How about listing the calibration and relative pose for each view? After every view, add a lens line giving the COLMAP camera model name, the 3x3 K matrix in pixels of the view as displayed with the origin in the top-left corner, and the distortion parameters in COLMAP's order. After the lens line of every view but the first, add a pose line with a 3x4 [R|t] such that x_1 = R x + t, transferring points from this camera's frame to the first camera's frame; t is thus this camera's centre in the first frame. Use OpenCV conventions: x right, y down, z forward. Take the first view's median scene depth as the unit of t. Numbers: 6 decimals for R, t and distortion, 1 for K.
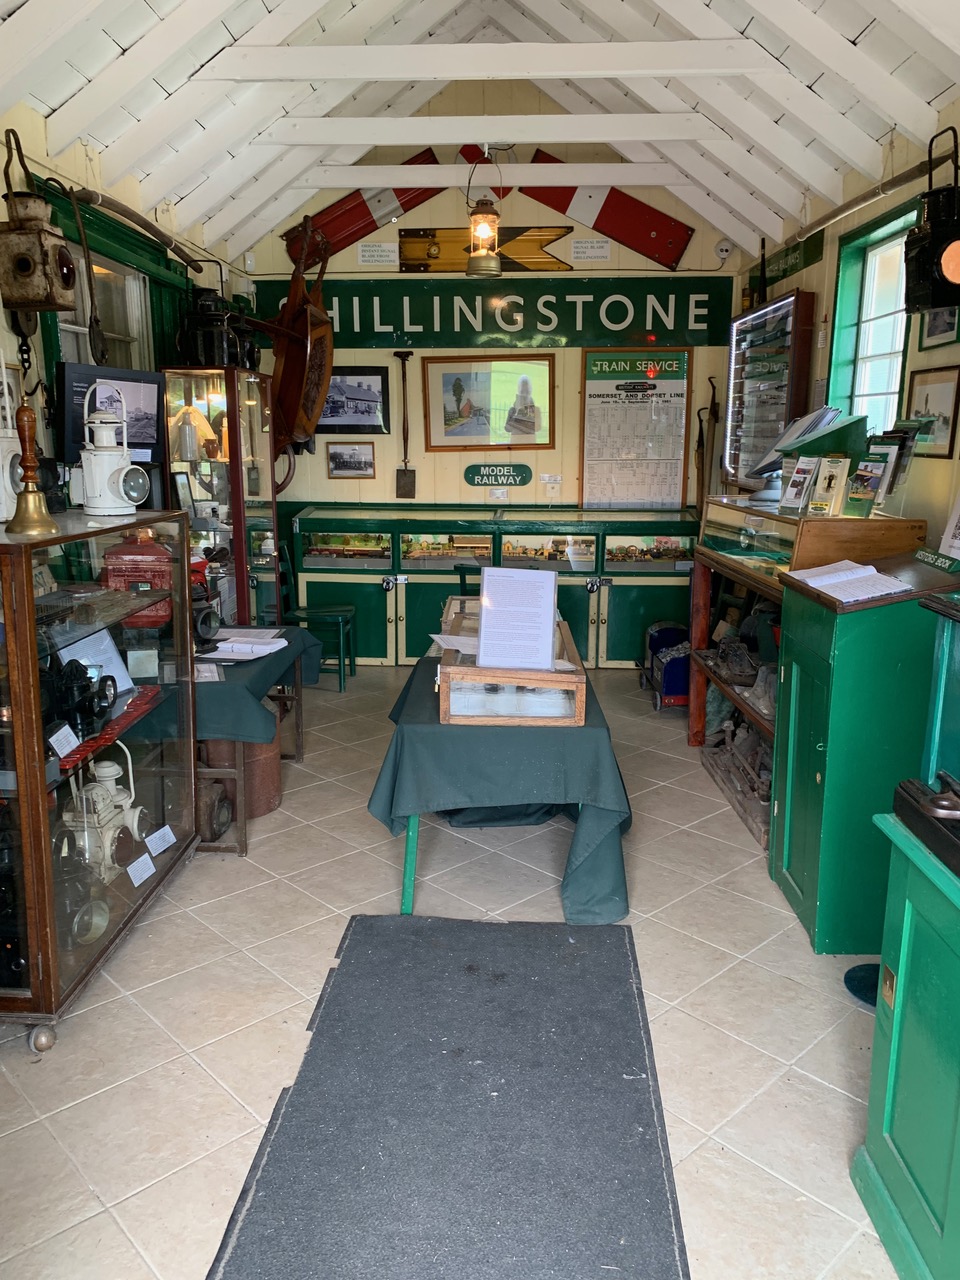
lens RADIAL K [[974.8, 0, 480.4], [0, 974.8, 635.5], [0, 0, 1]] dist [0.049311, -0.045852]
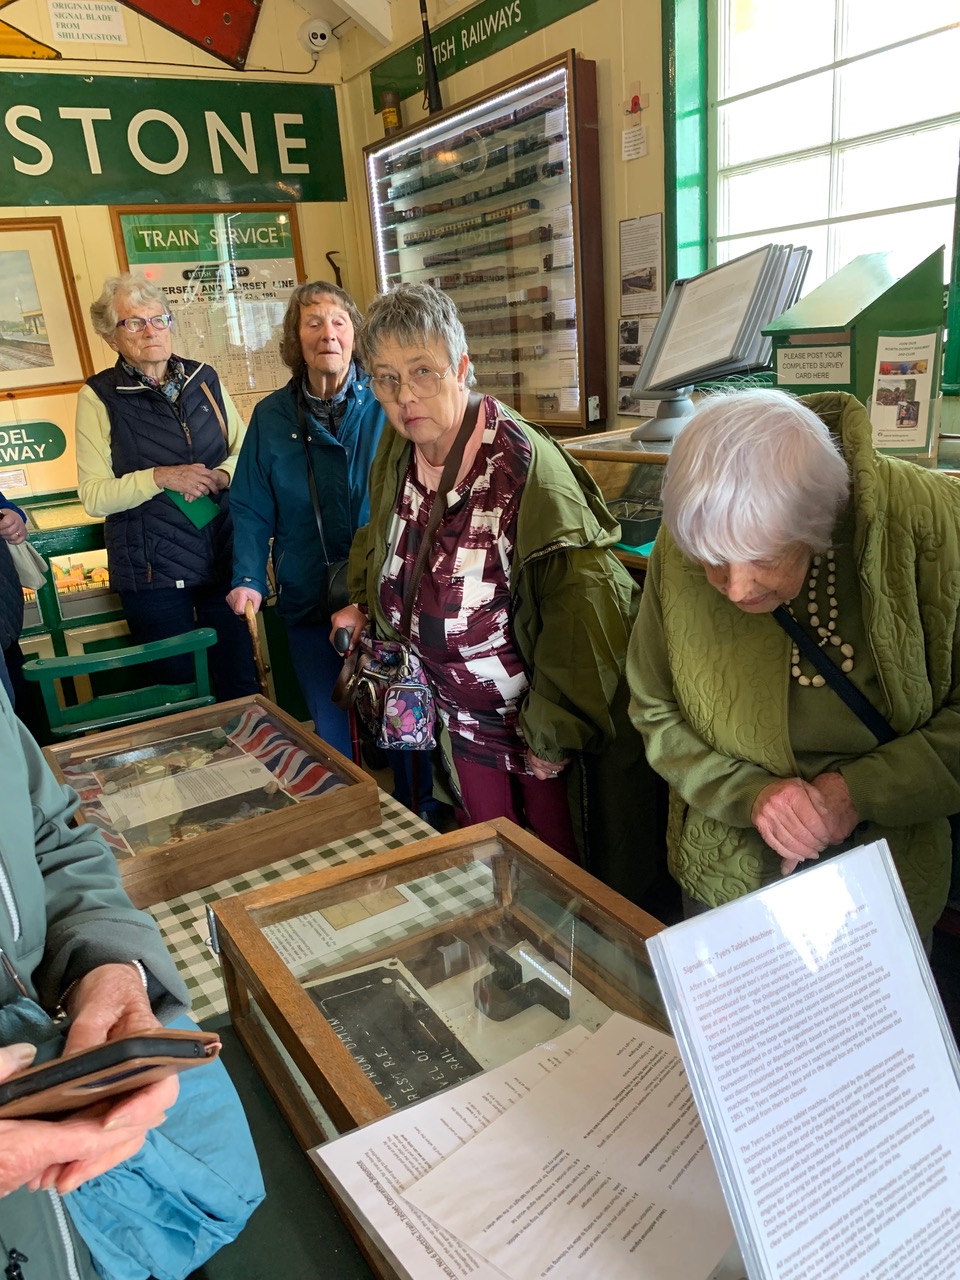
lens RADIAL K [[974.8, 0, 481.8], [0, 974.8, 645.6], [0, 0, 1]] dist [0.049311, -0.045852]
pose [[0.843939, -0.227318, 0.485895, -0.050795], [0.189146, 0.973701, 0.127008, -0.077190], [-0.501987, -0.015282, 0.864740, 0.395378]]
